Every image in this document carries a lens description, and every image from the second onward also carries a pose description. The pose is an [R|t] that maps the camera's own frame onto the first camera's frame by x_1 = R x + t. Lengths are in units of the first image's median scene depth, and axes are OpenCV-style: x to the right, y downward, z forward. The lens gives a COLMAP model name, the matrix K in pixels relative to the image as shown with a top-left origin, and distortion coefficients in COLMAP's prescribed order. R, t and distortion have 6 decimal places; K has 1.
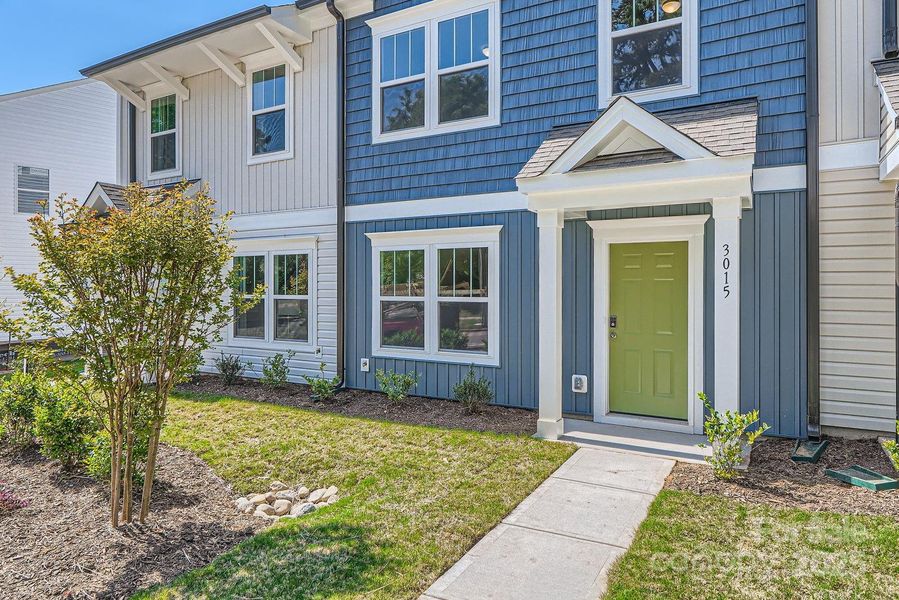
lens RADIAL K [[597.0, 0, 442.8], [0, 597.0, 283.7], [0, 0, 1]] dist [-0.001447, 0.000681]
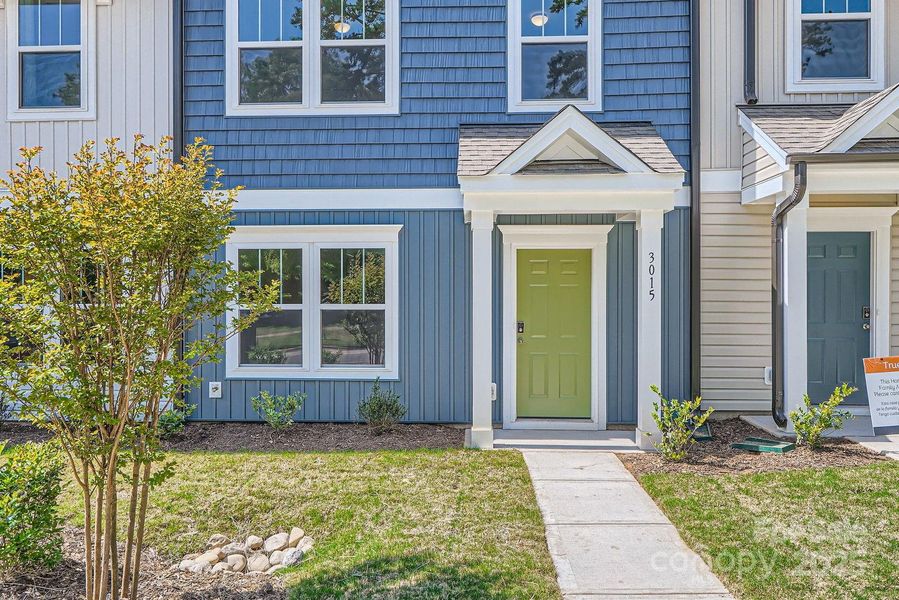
lens RADIAL K [[675.3, 0, 473.2], [0, 675.3, 301.3], [0, 0, 1]] dist [-0.003346, 0.001567]
pose [[0.876818, -0.000541, 0.480823, -0.317912], [-0.001594, 0.999991, 0.004033, 0.015337], [-0.480820, -0.004303, 0.876809, 0.045905]]
